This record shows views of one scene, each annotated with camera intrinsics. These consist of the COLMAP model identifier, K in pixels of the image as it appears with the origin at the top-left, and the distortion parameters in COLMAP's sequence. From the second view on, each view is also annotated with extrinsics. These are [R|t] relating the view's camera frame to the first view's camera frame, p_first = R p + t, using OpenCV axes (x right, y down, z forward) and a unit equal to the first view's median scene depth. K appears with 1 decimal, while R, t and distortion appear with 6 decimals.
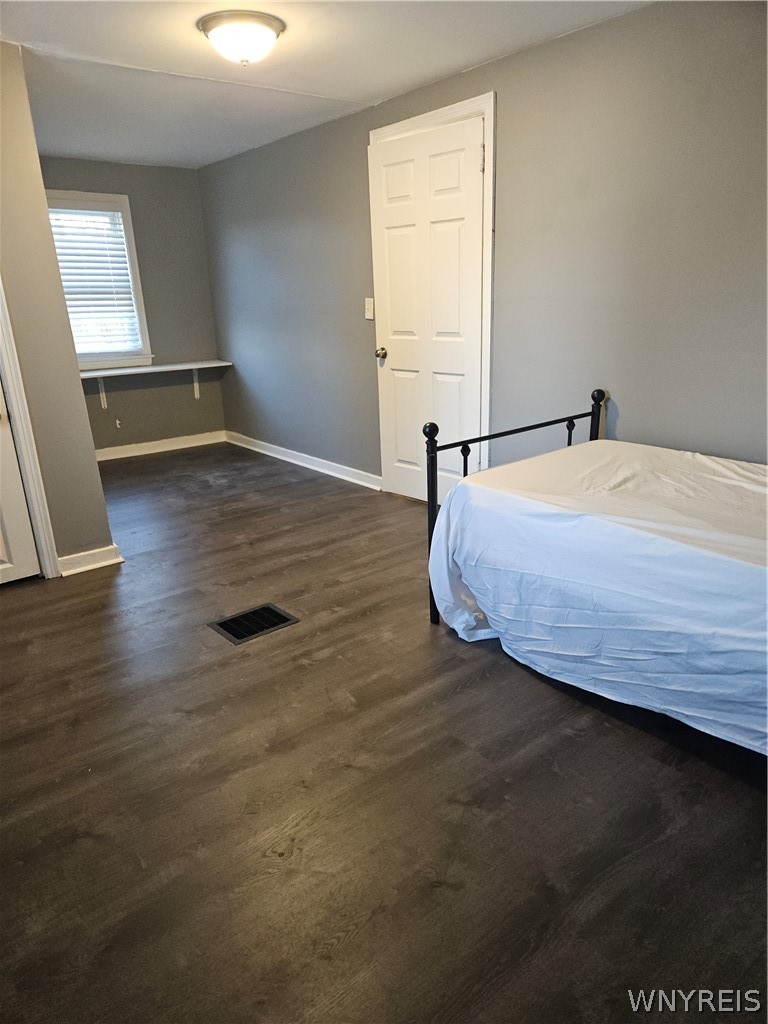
lens RADIAL K [[670.1, 0, 385.8], [0, 670.1, 512.4], [0, 0, 1]] dist [0.000621, -0.000526]
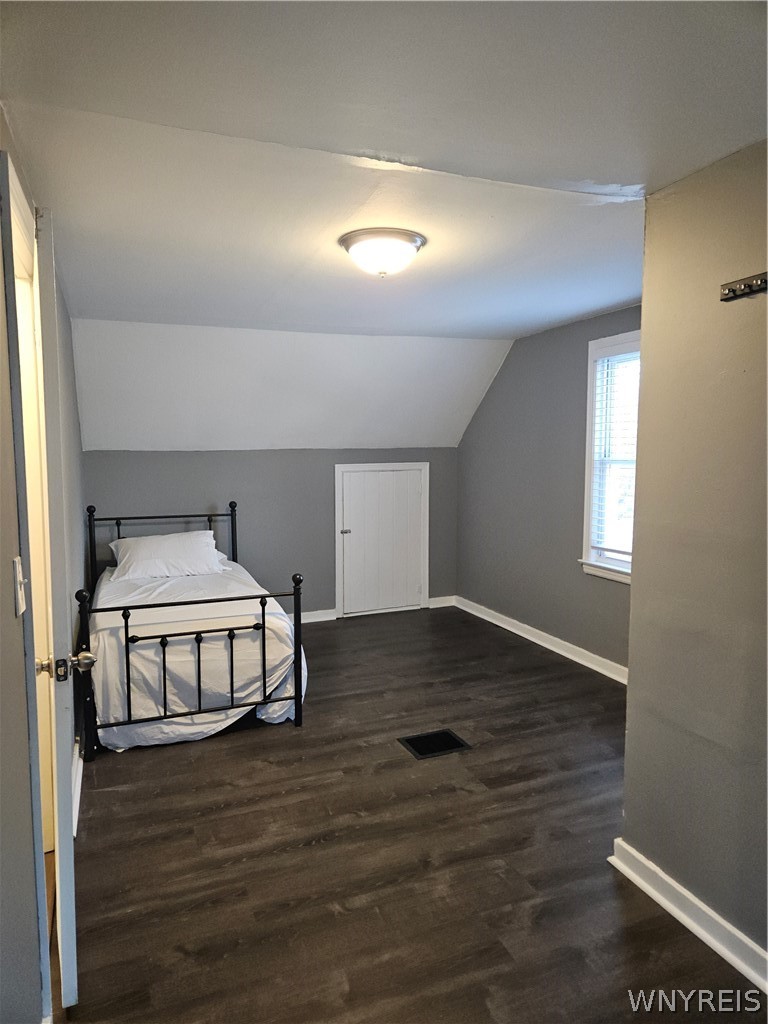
lens RADIAL K [[670.1, 0, 383.6], [0, 670.1, 511.8], [0, 0, 1]] dist [0.000621, -0.000526]
pose [[-0.952848, -0.002142, 0.303441, -0.411446], [0.119386, 0.916685, 0.381359, -0.596368], [-0.278977, 0.399604, -0.873206, 1.656336]]
